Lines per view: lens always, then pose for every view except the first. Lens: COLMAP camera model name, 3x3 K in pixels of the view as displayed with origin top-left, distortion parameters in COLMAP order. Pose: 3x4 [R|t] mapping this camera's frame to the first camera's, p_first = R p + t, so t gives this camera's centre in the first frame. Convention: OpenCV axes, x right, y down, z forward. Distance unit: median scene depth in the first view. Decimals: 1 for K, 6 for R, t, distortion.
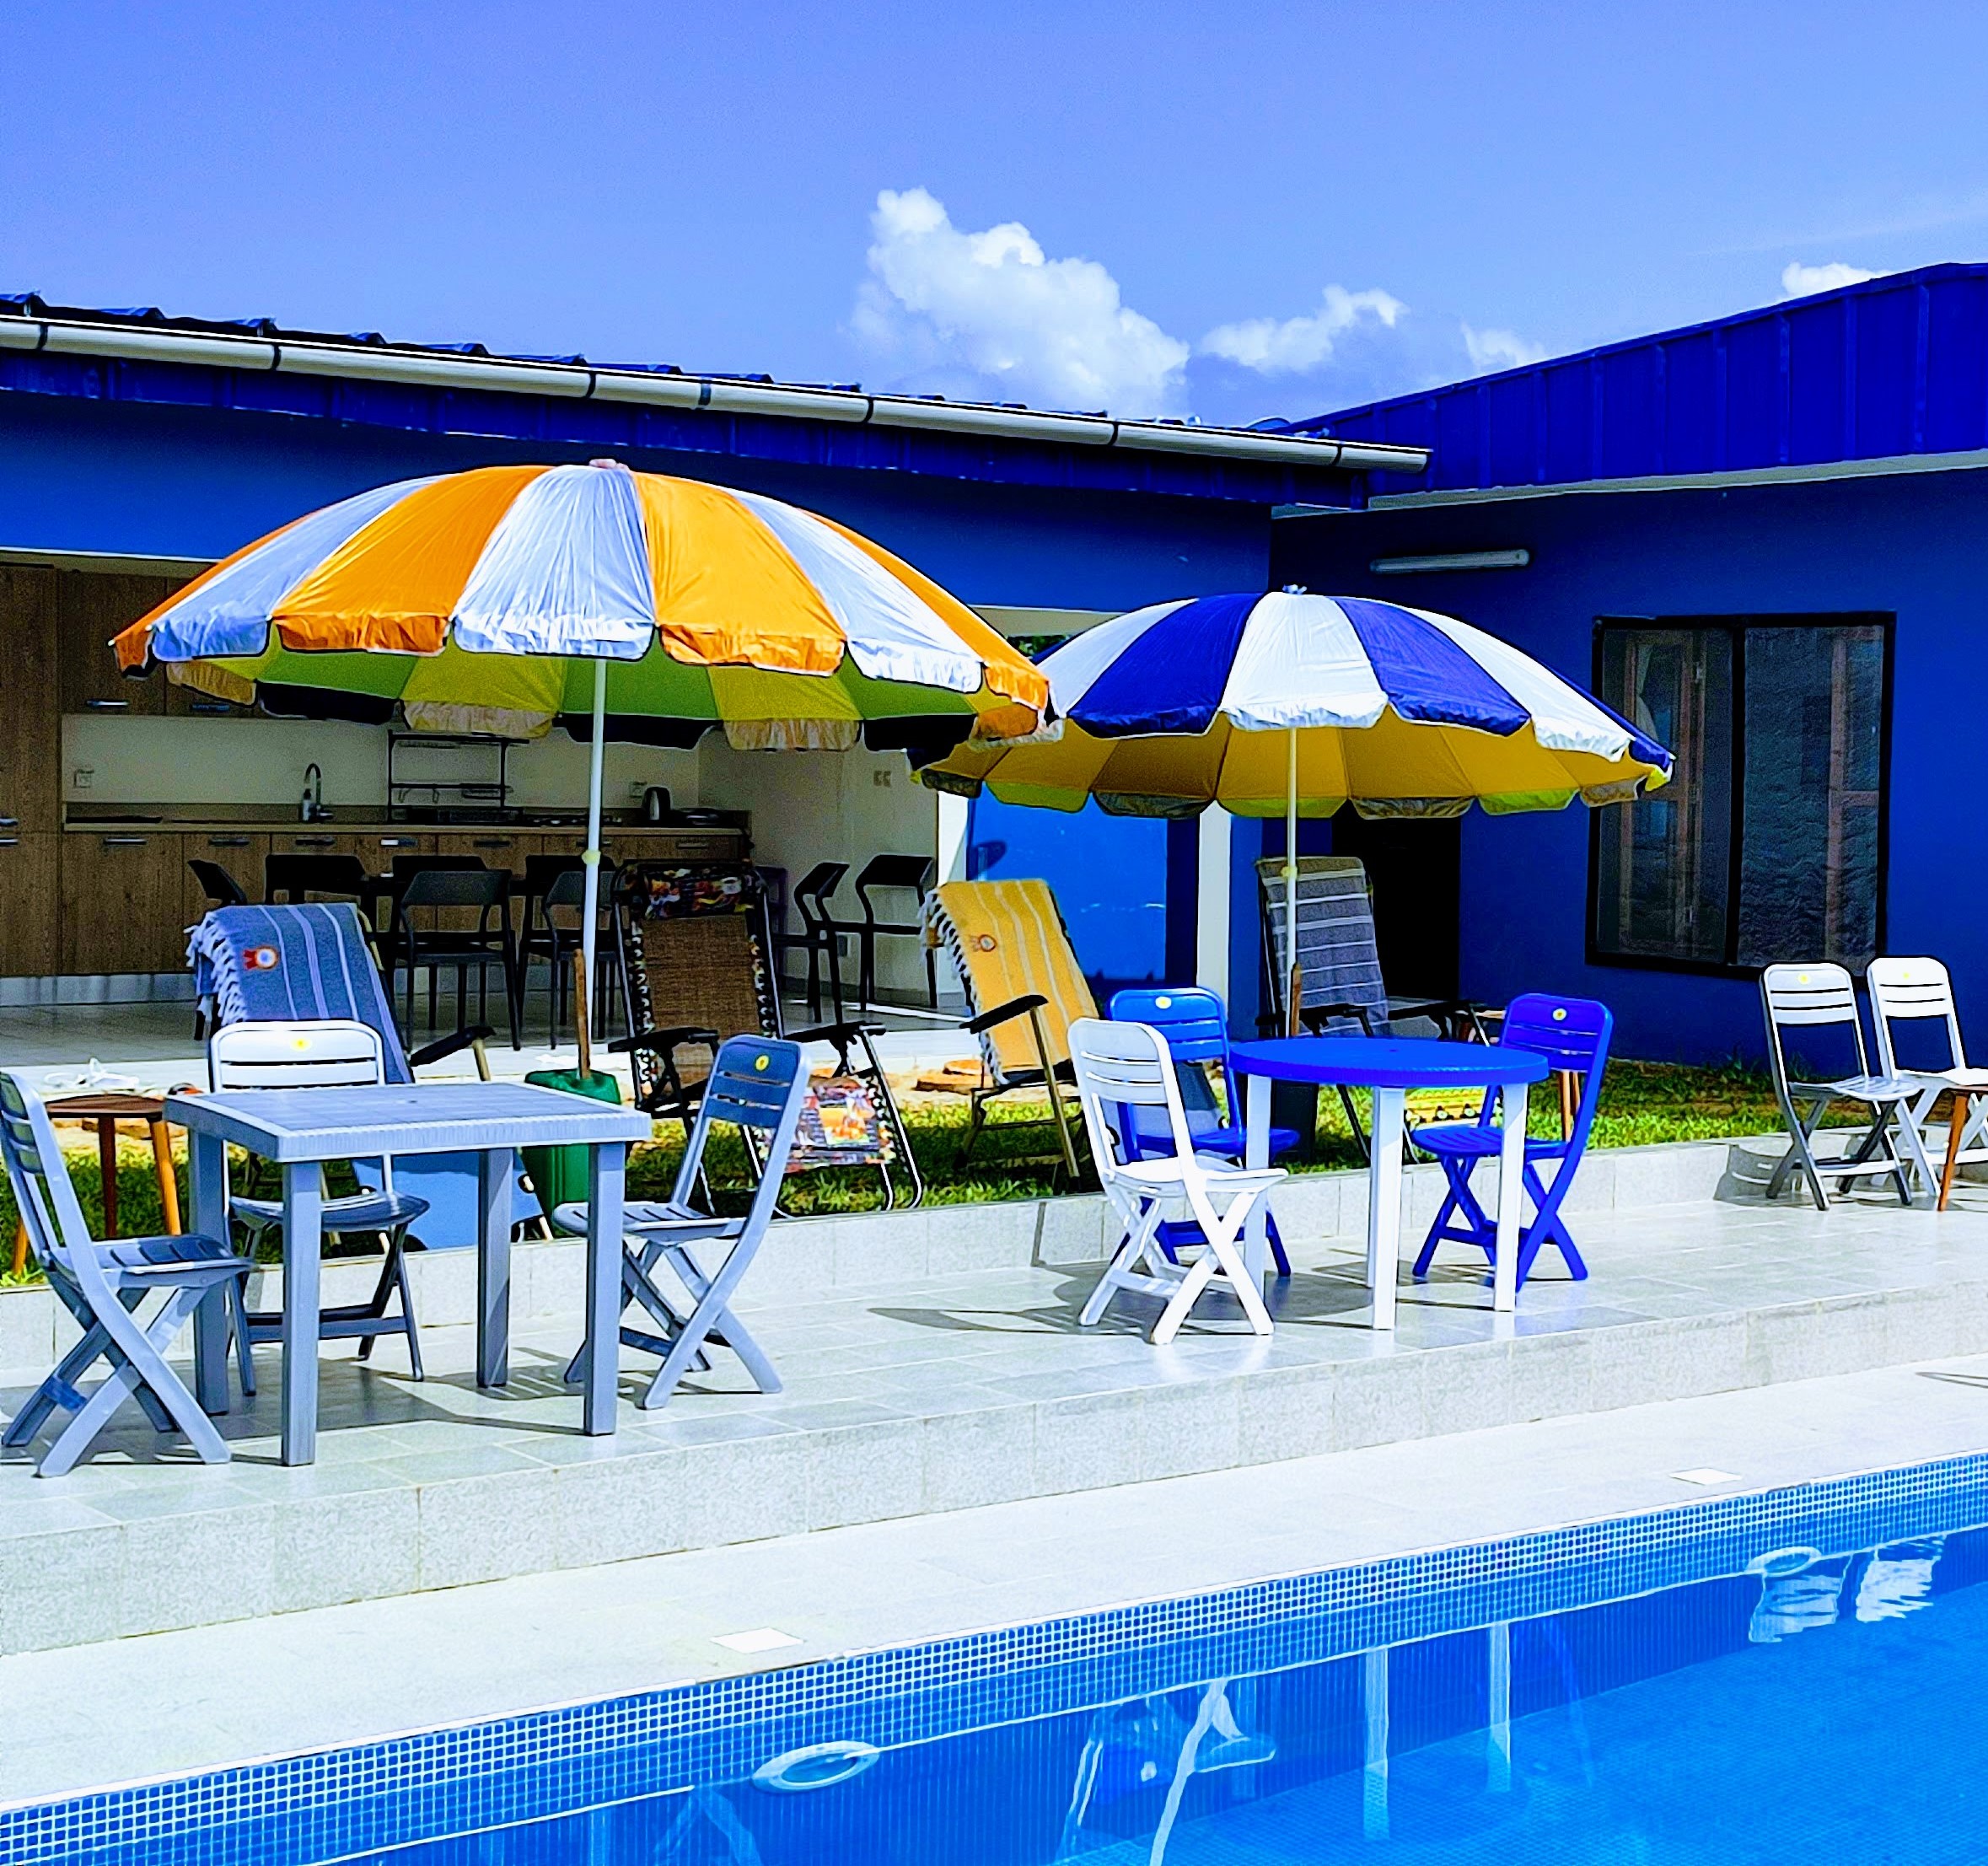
lens RADIAL K [[2950.6, 0, 994.0], [0, 2950.6, 933.0], [0, 0, 1]] dist [-0.005373, 0.038344]
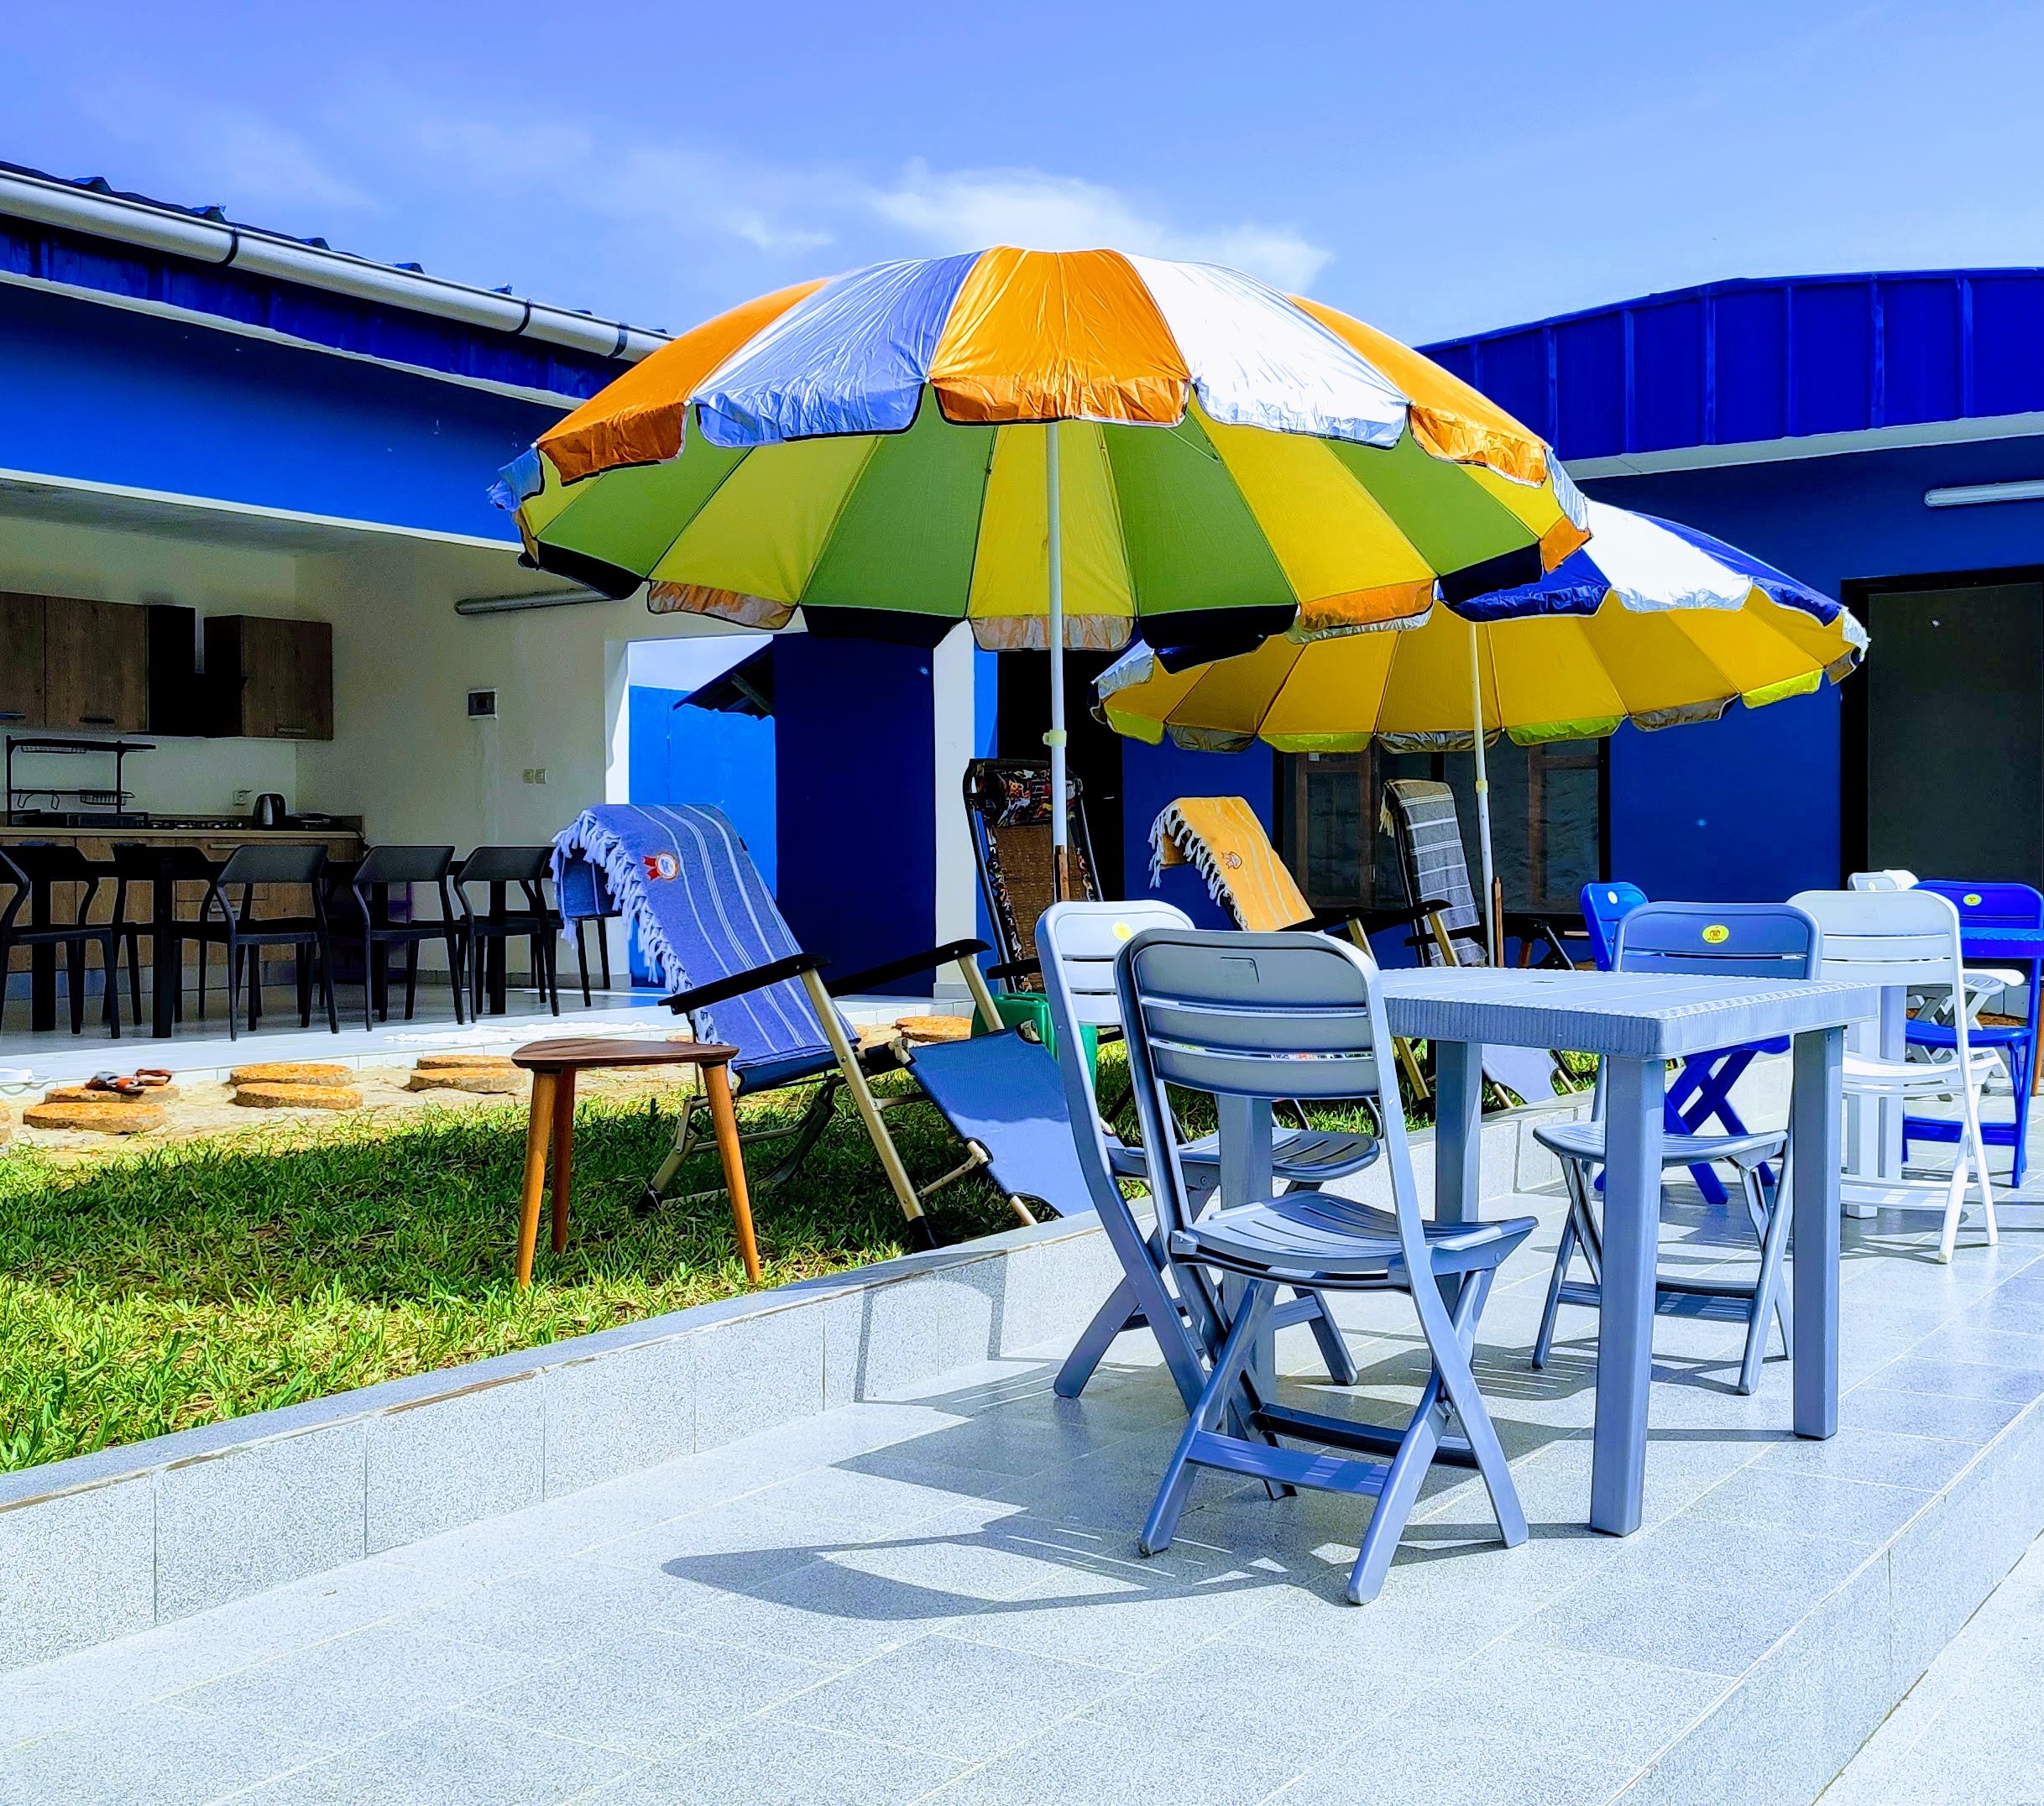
lens RADIAL K [[2333.6, 0, 1024.9], [0, 2333.6, 844.9], [0, 0, 1]] dist [-0.000758, 0.016788]
pose [[0.946910, -0.016412, 0.321078, -0.307565], [0.031343, 0.998651, -0.041389, 0.027251], [-0.319966, 0.049255, 0.946148, 0.326315]]
